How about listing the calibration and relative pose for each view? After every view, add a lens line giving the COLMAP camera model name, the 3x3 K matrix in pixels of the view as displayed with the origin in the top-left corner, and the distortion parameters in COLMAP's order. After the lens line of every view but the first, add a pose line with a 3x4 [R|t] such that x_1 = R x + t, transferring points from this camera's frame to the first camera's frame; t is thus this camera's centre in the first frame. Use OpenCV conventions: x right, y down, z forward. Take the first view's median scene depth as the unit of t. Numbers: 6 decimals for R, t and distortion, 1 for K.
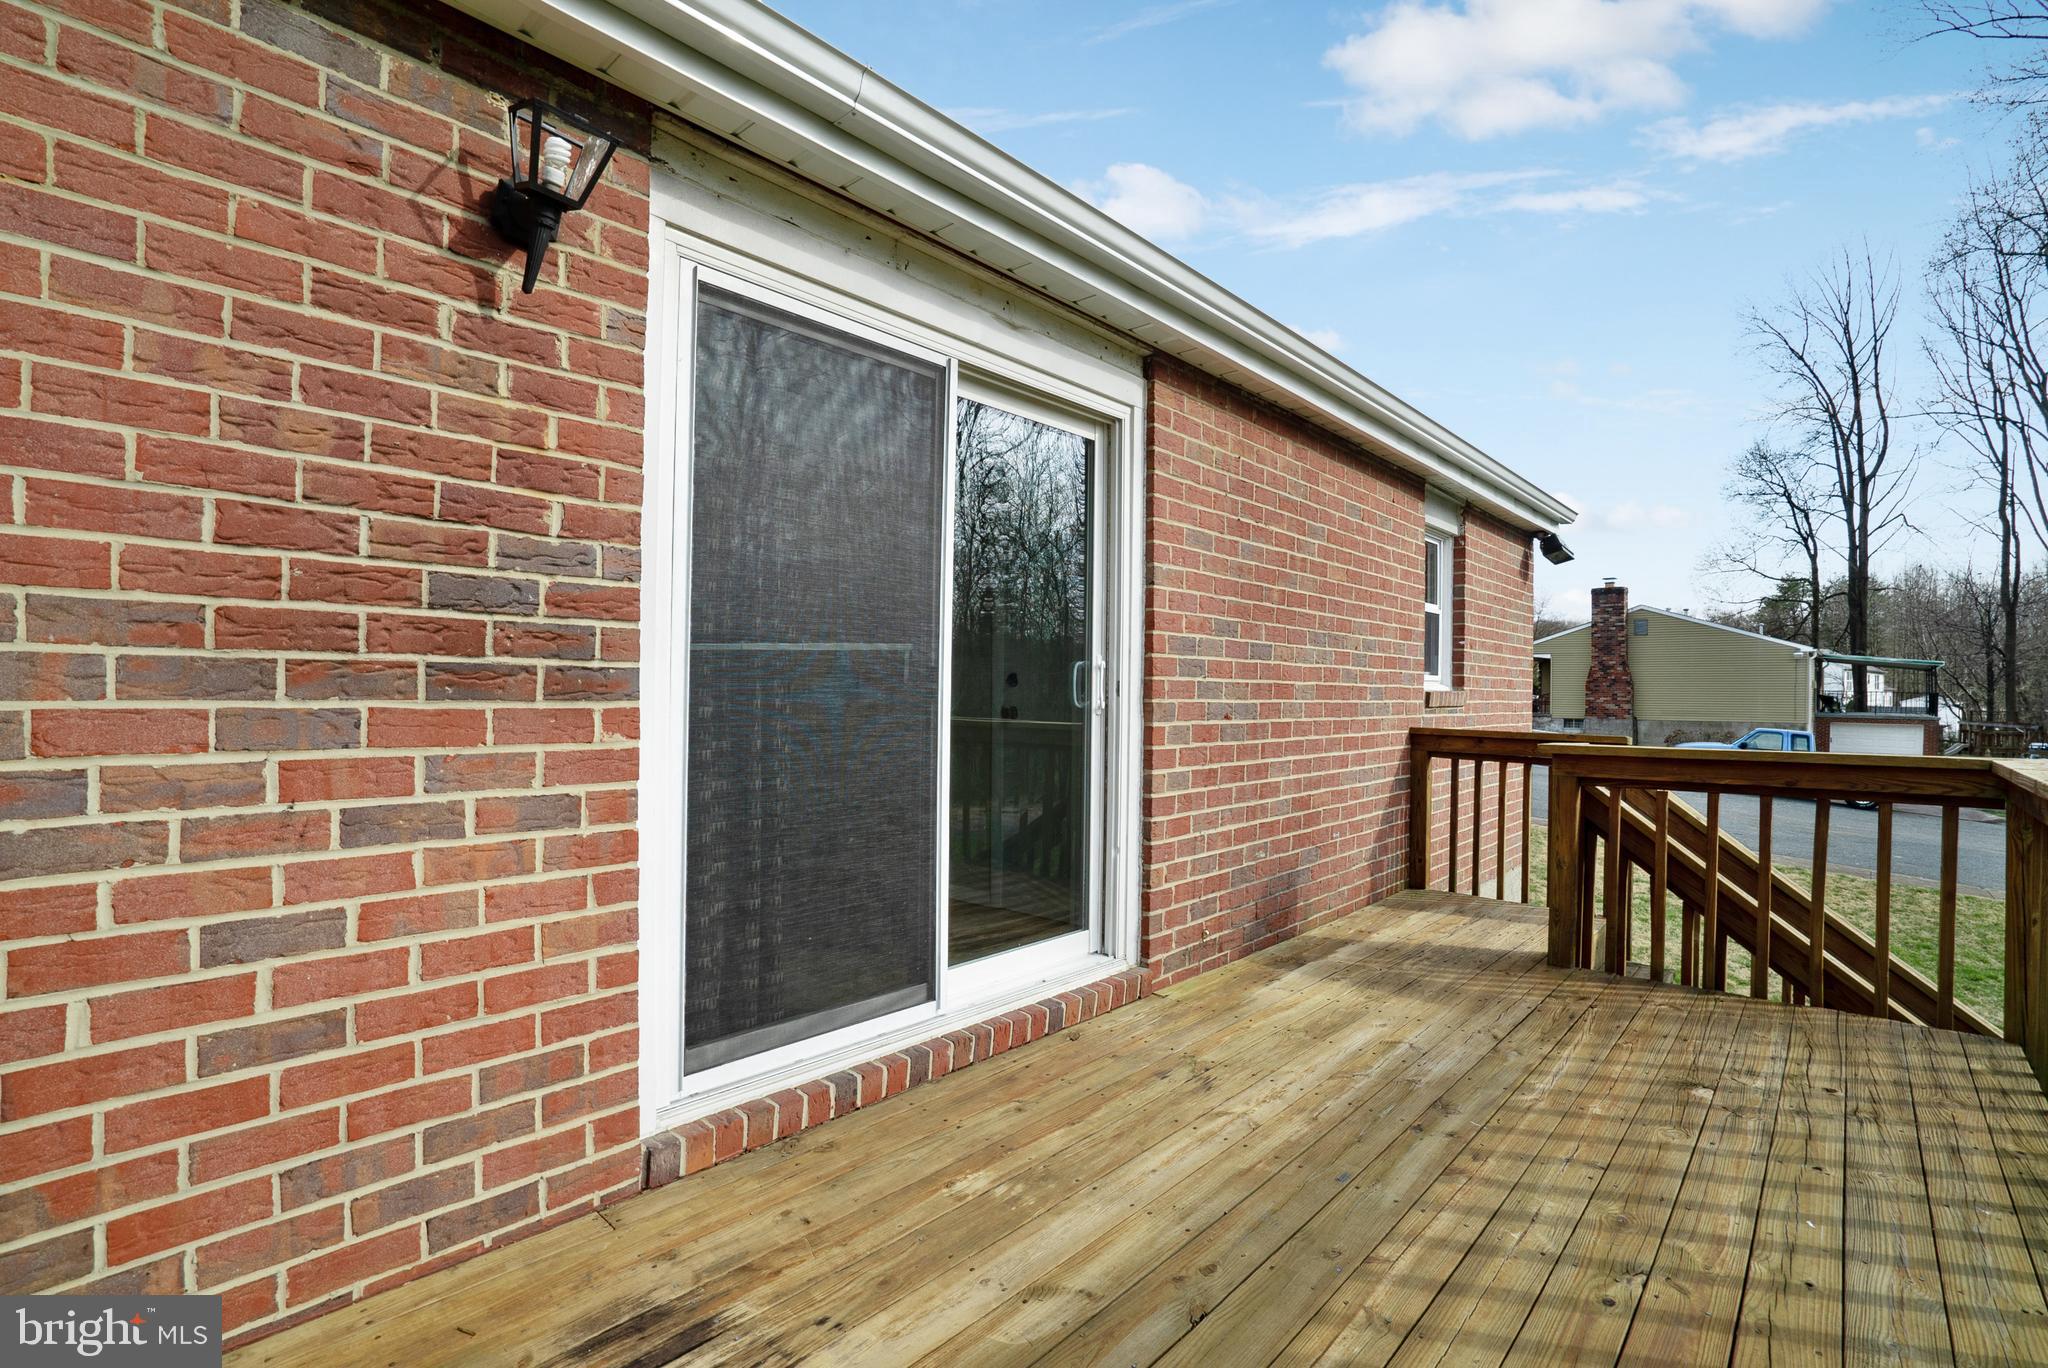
lens RADIAL K [[946.6, 0, 1024.0], [0, 946.6, 684.0], [0, 0, 1]] dist [-0.038362, 0.007599]
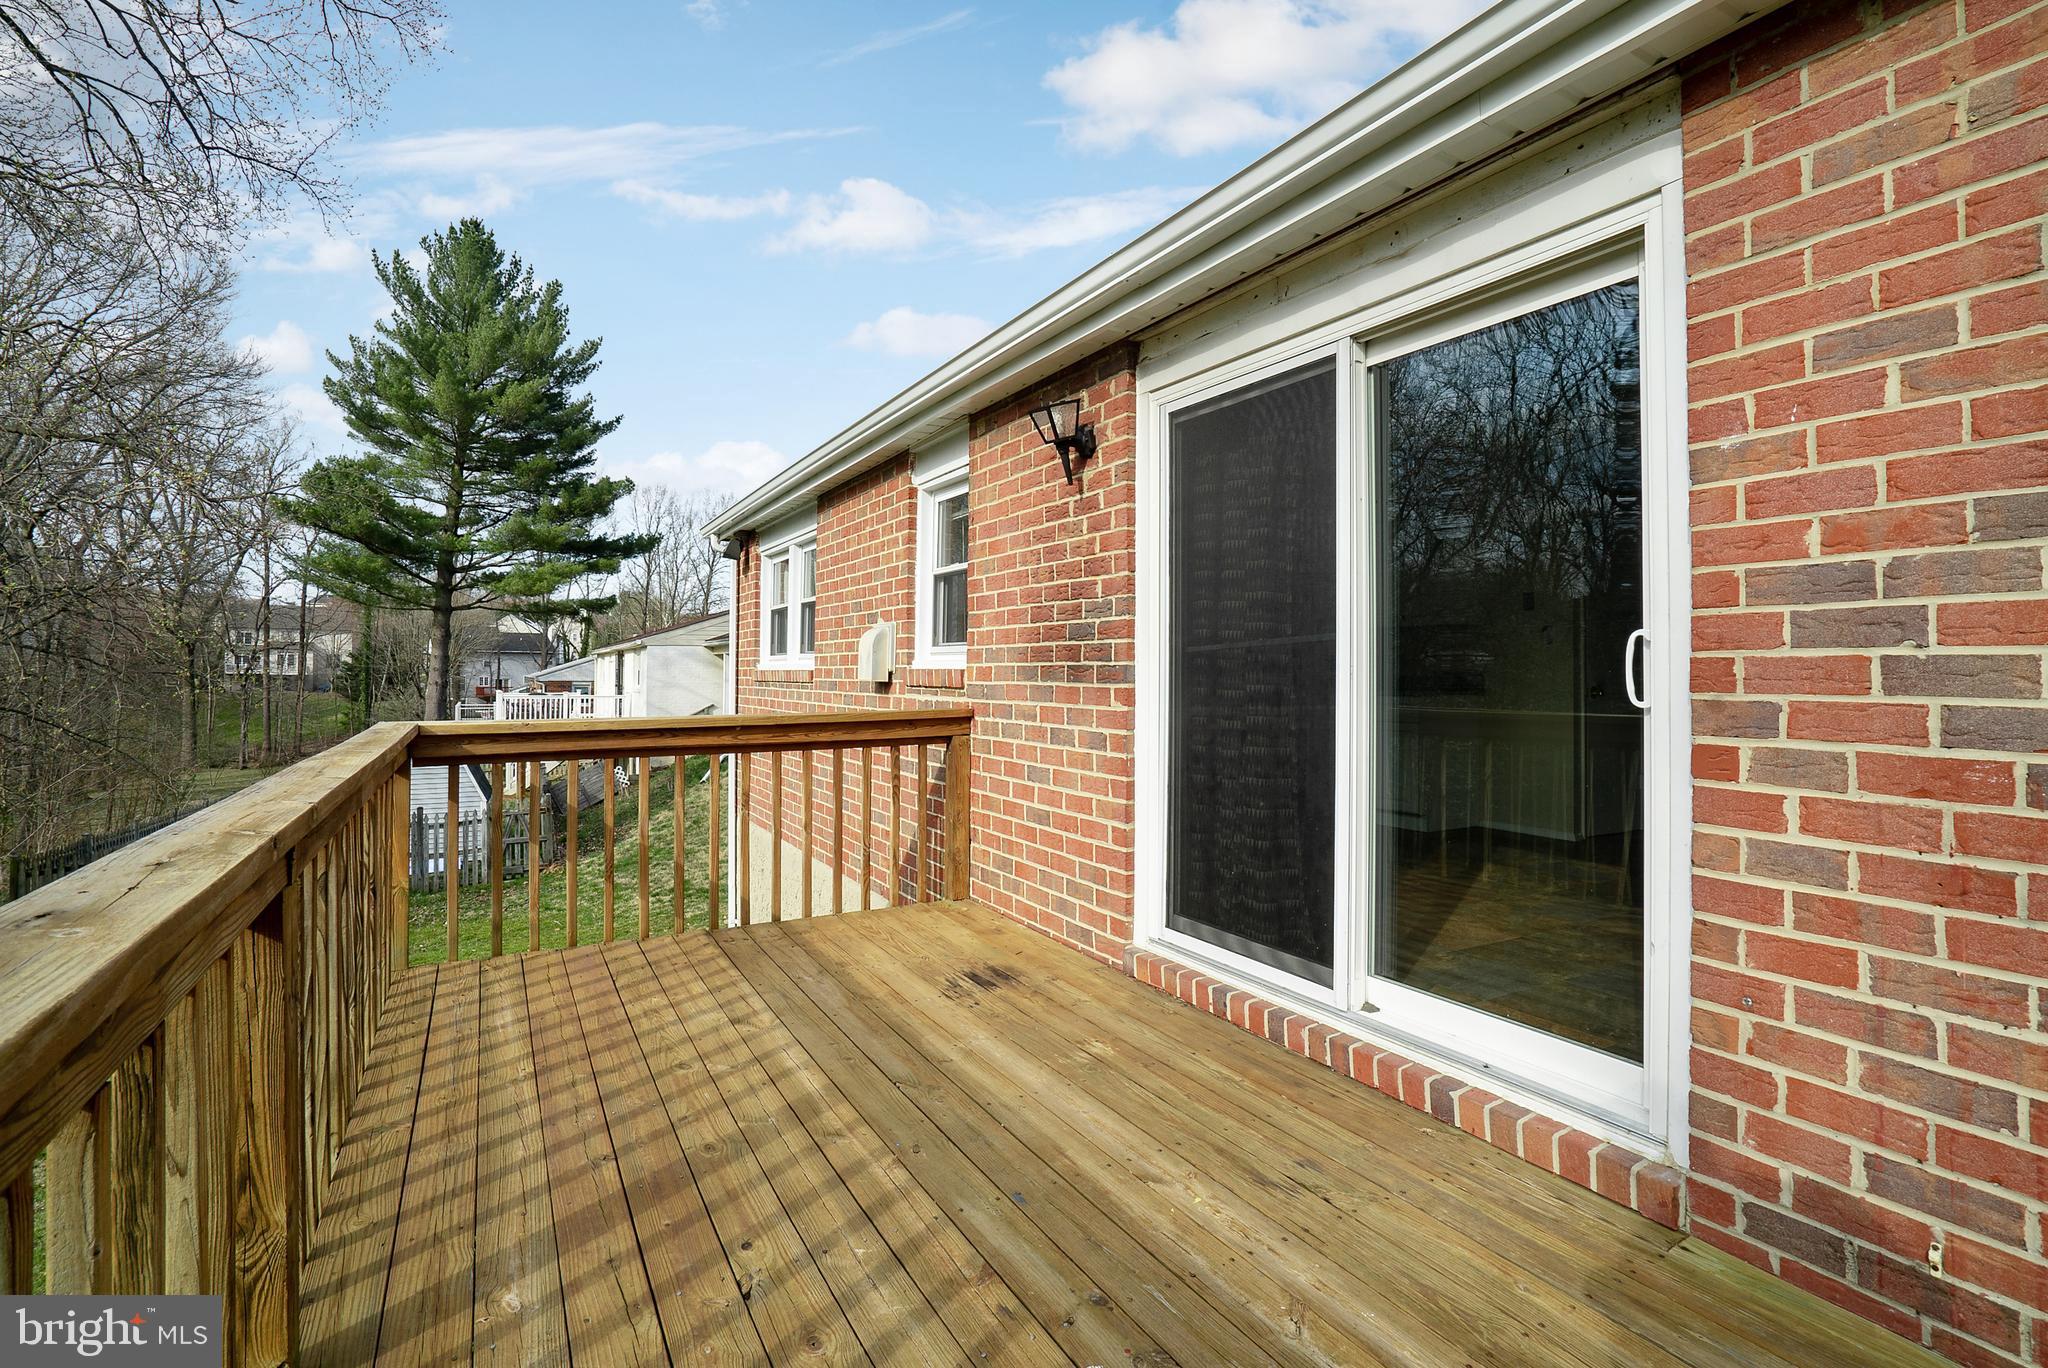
lens RADIAL K [[960.2, 0, 1020.4], [0, 960.2, 663.3], [0, 0, 1]] dist [-0.065676, 0.020863]
pose [[-0.315972, -0.026550, -0.948397, 1.218105], [-0.007652, 0.999647, -0.025435, 0.024371], [0.948738, -0.000780, -0.316064, 1.267909]]
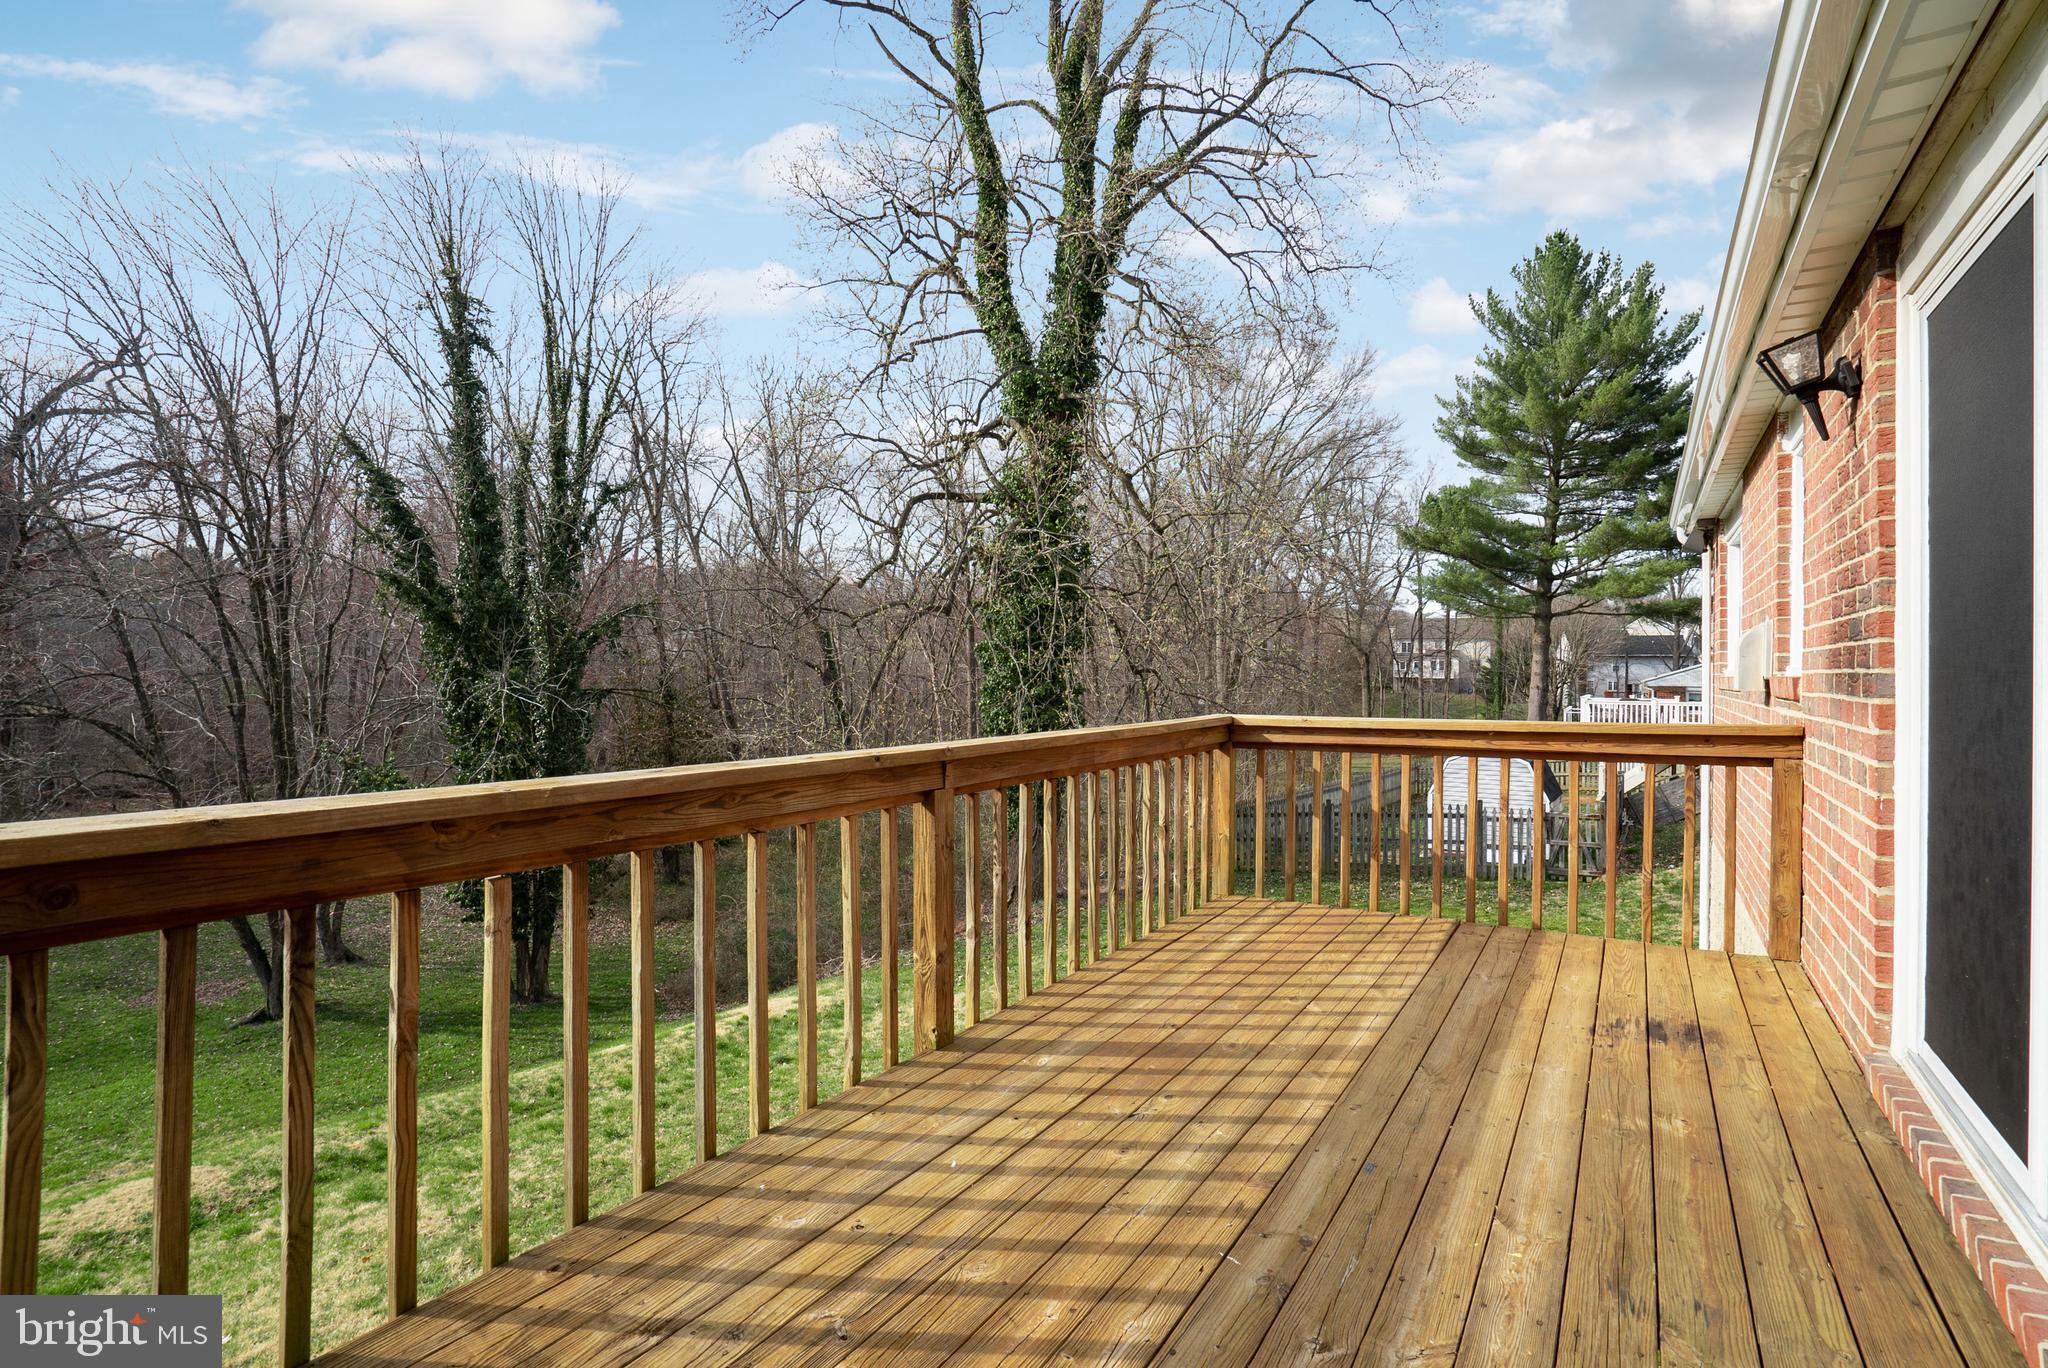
lens RADIAL K [[955.6, 0, 1024.0], [0, 955.6, 684.0], [0, 0, 1]] dist [-0.065171, 0.020528]
pose [[-0.987154, -0.016764, -0.158891, 0.863568], [-0.018274, 0.999801, 0.008043, 0.008373], [0.158725, 0.010843, -0.987263, 1.886085]]
